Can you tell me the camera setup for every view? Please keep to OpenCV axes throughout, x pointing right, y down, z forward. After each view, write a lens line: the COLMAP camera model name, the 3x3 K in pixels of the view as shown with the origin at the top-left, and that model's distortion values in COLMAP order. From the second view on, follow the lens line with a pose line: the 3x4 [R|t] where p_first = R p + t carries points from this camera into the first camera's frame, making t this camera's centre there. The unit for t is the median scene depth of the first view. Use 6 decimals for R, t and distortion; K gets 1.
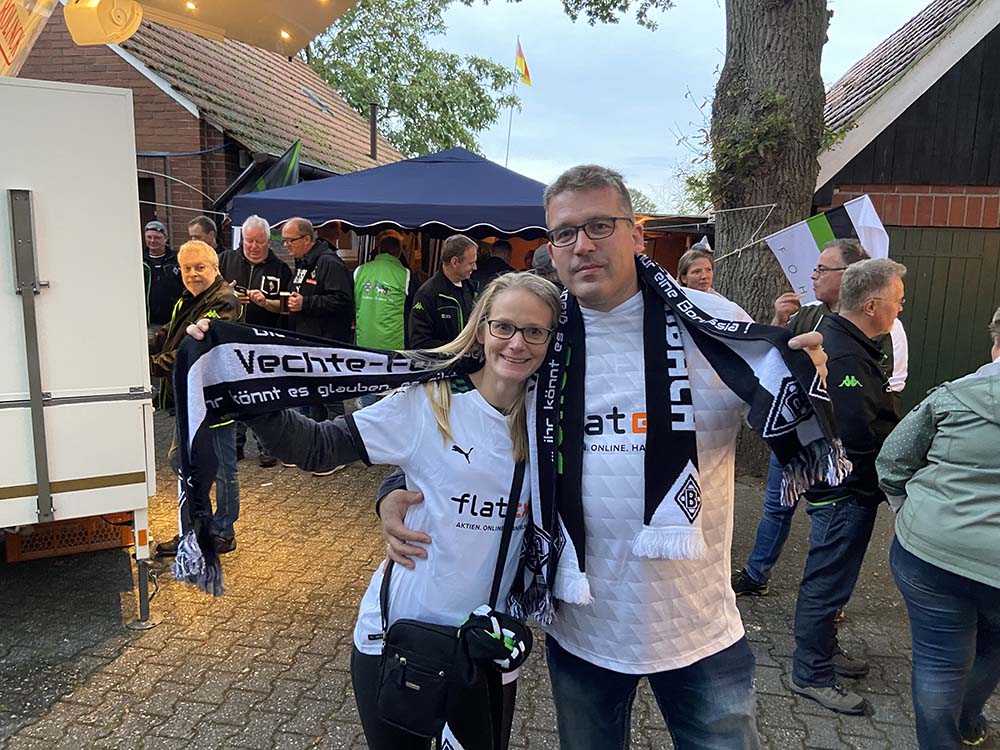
lens RADIAL K [[763.6, 0, 500.0], [0, 763.6, 375.0], [0, 0, 1]] dist [0.098675, -0.105870]
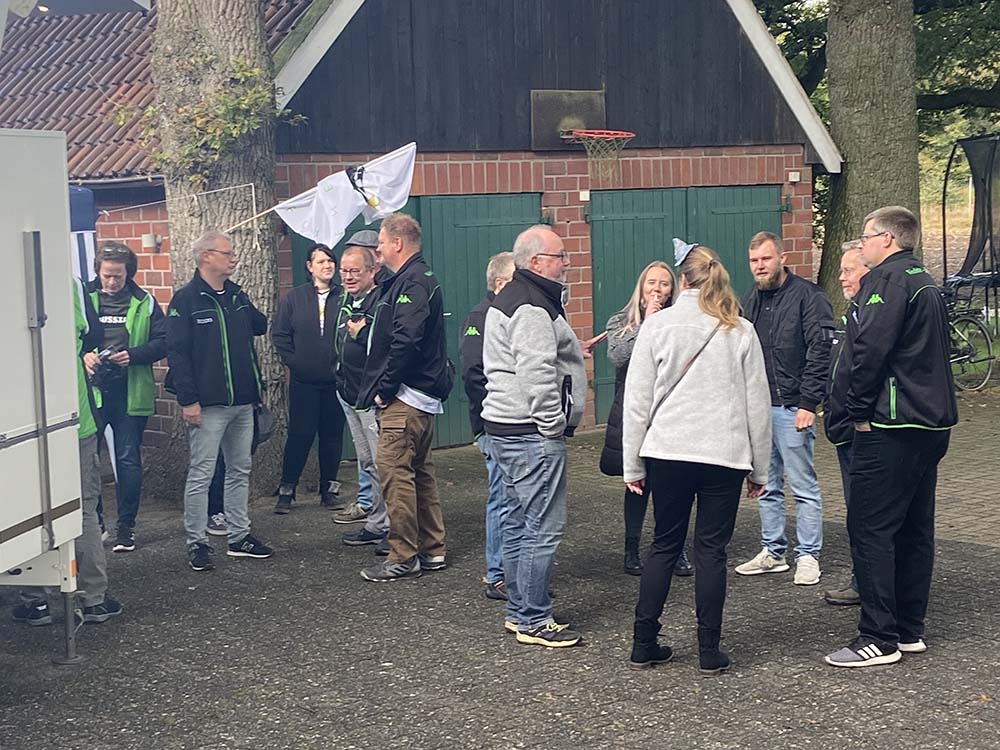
lens RADIAL K [[1867.3, 0, 500.0], [0, 1867.3, 375.0], [0, 0, 1]] dist [0.014626, -0.189009]
pose [[0.640413, -0.117862, 0.758933, -1.131860], [0.167207, 0.985849, 0.012007, 0.017812], [-0.749608, 0.119209, 0.651058, -0.589114]]
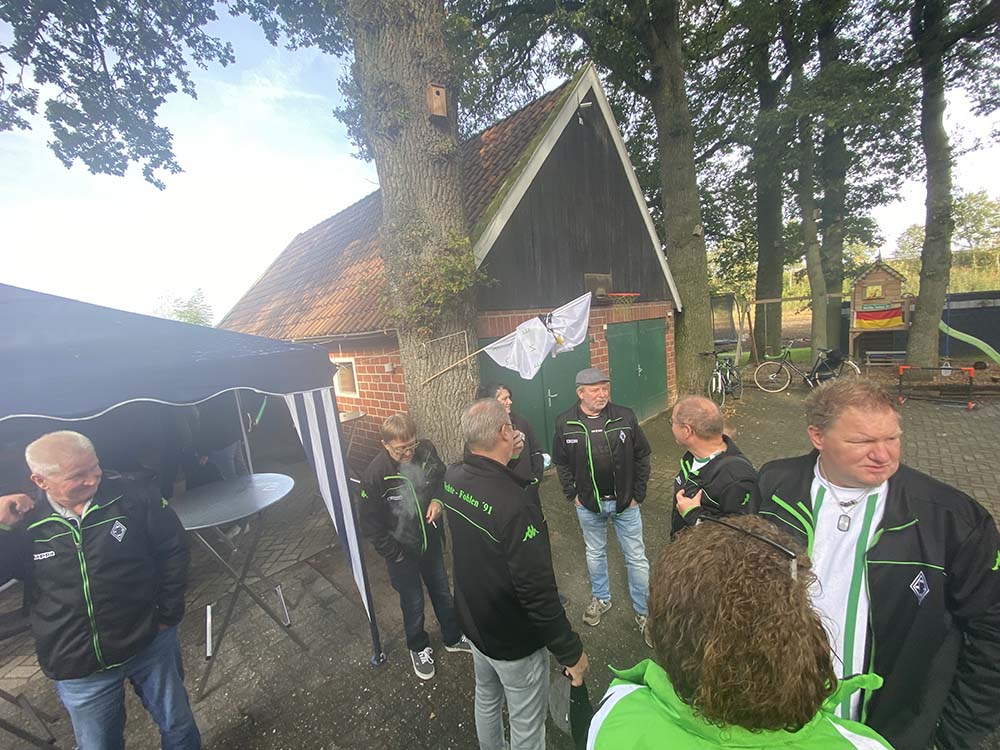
lens RADIAL K [[398.7, 0, 500.0], [0, 398.7, 375.0], [0, 0, 1]] dist [-0.000183, -0.000078]
pose [[0.569994, -0.173644, 0.803091, -0.109465], [0.228929, 0.972272, 0.047742, -0.175702], [-0.789113, 0.156638, 0.593941, 0.623938]]
